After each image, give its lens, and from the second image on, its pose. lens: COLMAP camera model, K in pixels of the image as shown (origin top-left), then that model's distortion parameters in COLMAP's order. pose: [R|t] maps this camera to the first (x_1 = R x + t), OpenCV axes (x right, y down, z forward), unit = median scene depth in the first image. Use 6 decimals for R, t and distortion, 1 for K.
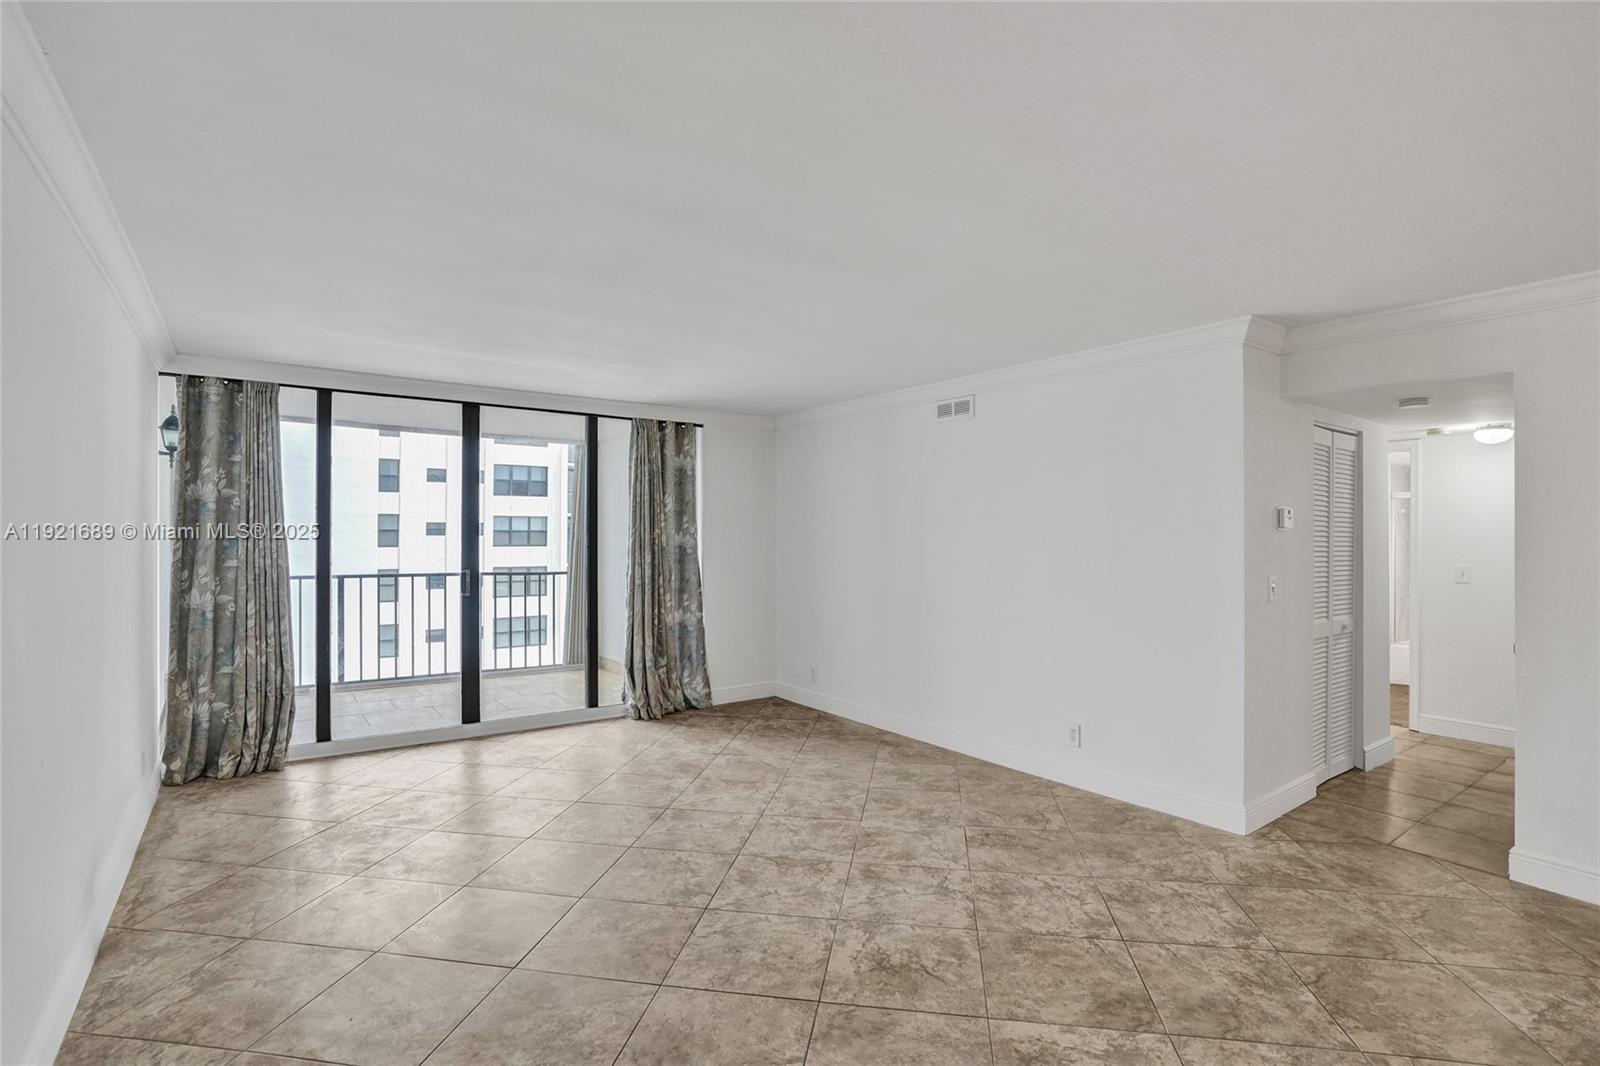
lens RADIAL K [[772.5, 0, 810.5], [0, 772.5, 533.2], [0, 0, 1]] dist [-0.051435, 0.026570]
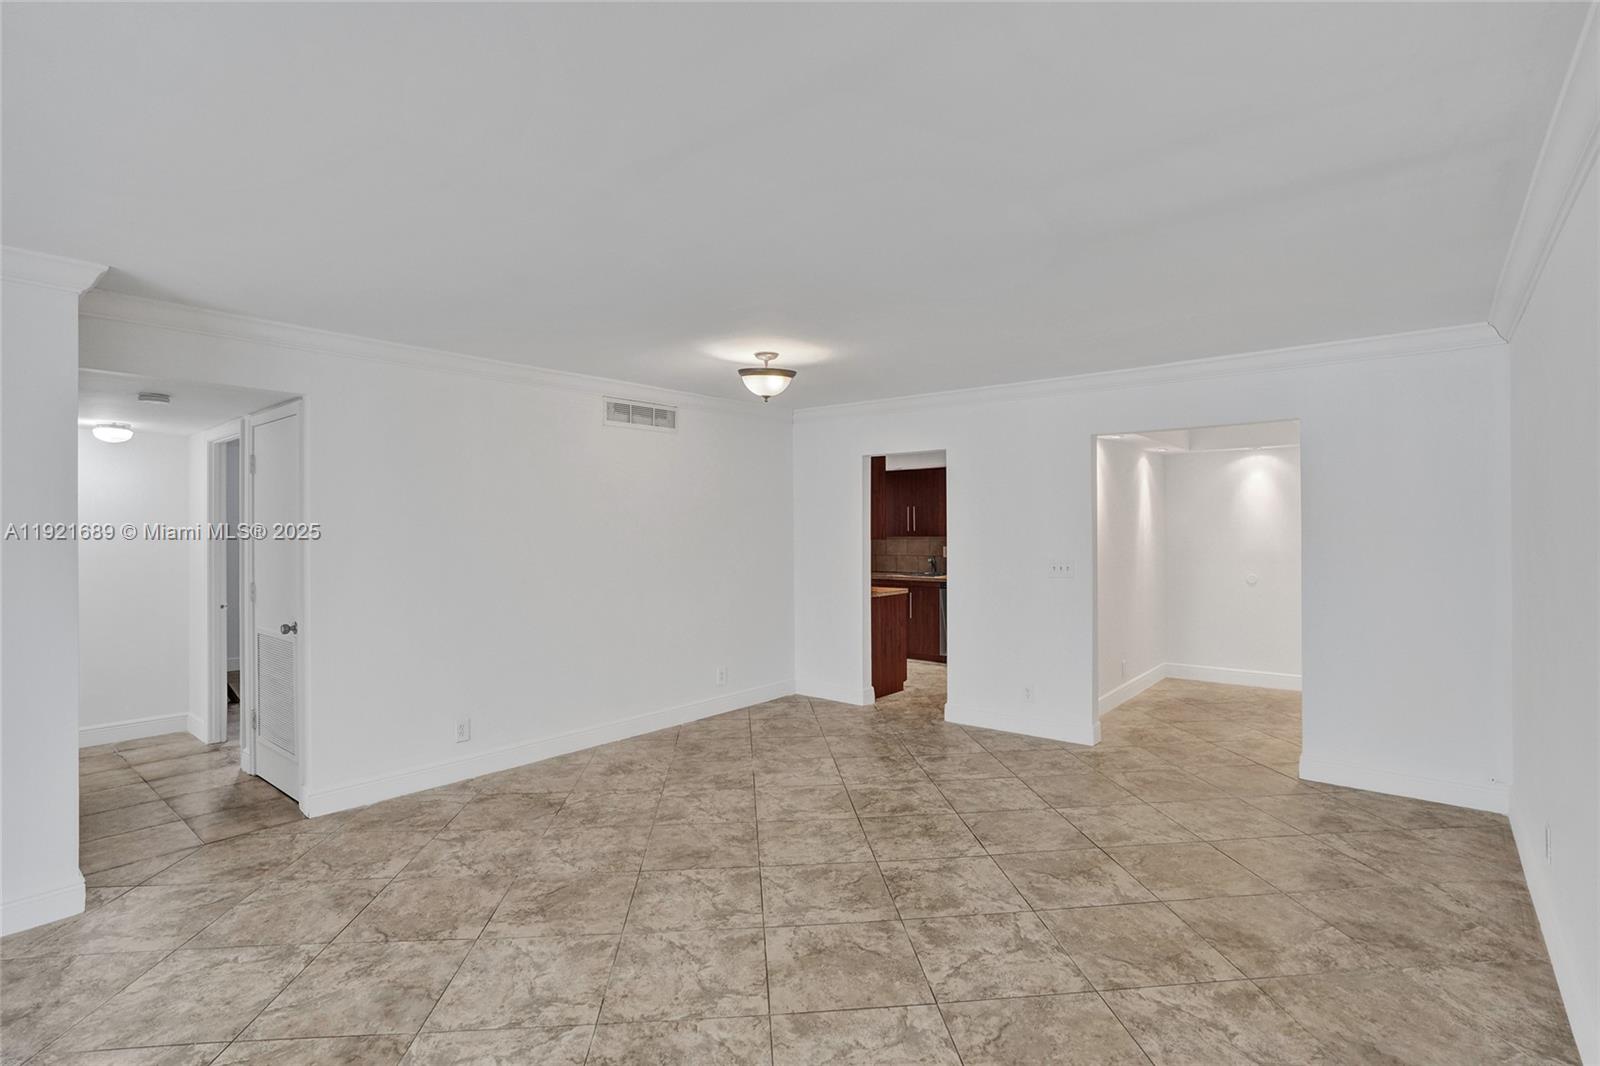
lens RADIAL K [[772.5, 0, 802.1], [0, 772.5, 529.8], [0, 0, 1]] dist [-0.051435, 0.026570]
pose [[-0.236760, 0.000703, 0.971568, -0.228271], [0.002551, 0.999997, -0.000102, -0.000274], [-0.971565, 0.002454, -0.236761, 0.274271]]
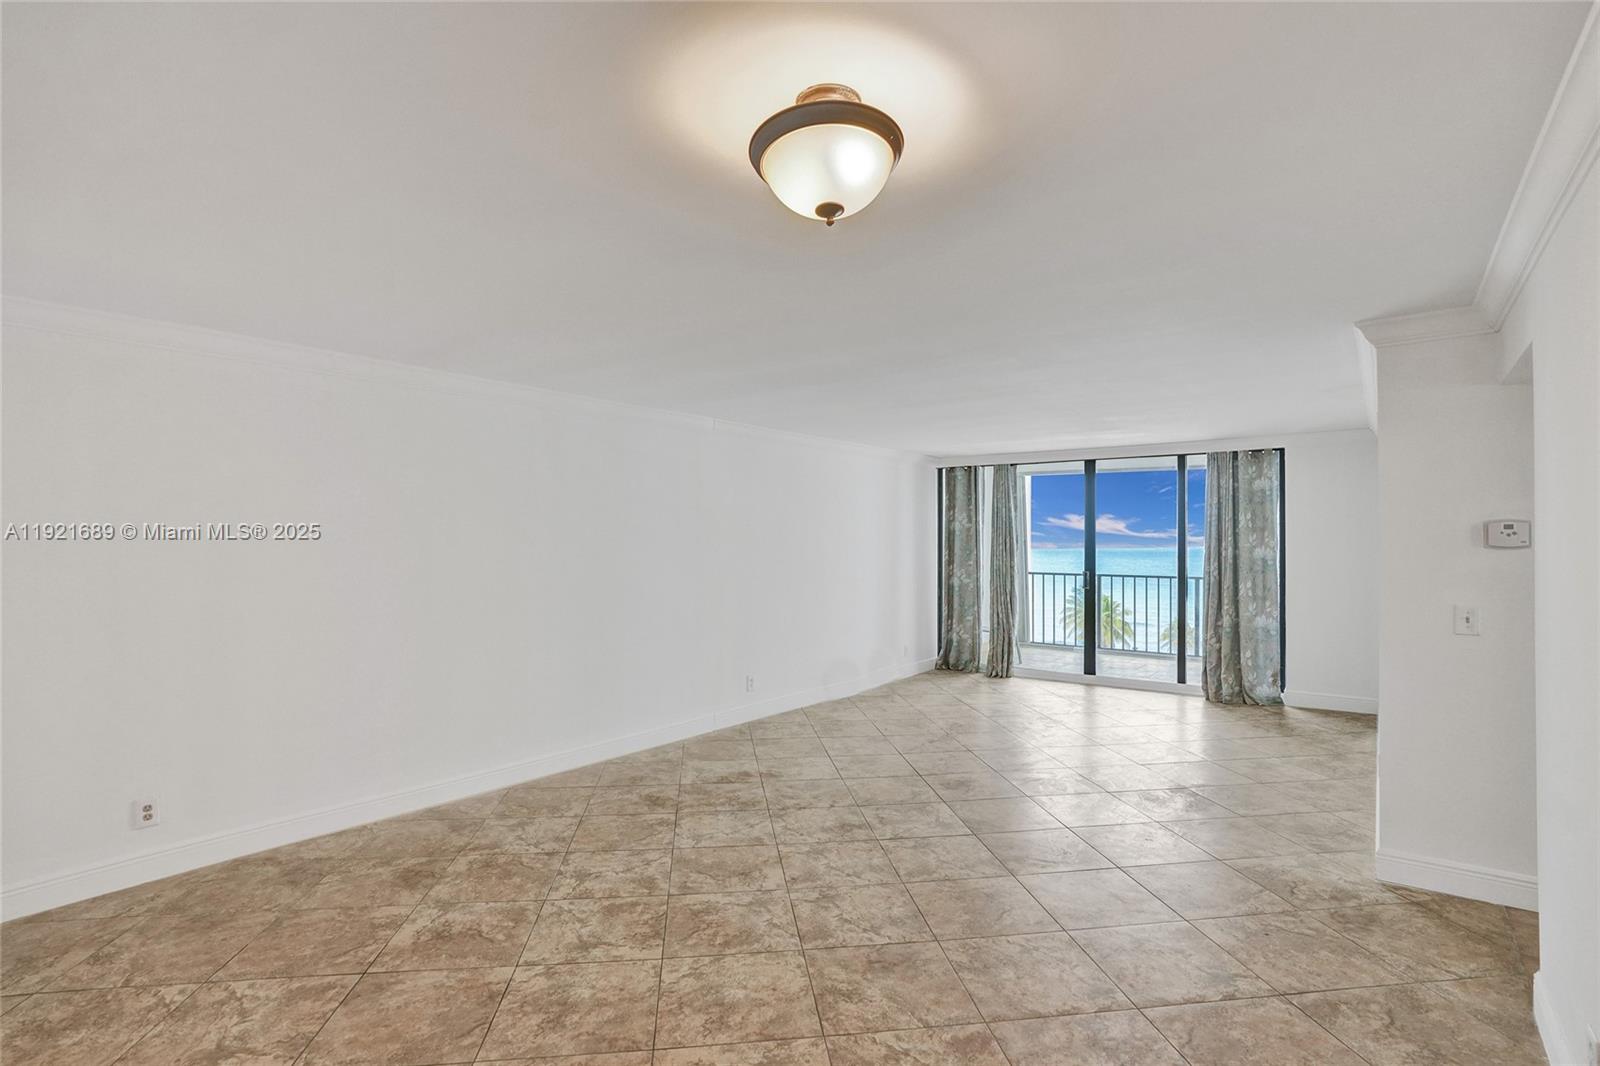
lens RADIAL K [[772.5, 0, 794.3], [0, 772.5, 532.4], [0, 0, 1]] dist [-0.051435, 0.026570]
pose [[0.267217, -0.014810, -0.963522, 0.775153], [0.003561, 0.999890, -0.014382, -0.007862], [0.963630, 0.000412, 0.267241, 0.042304]]
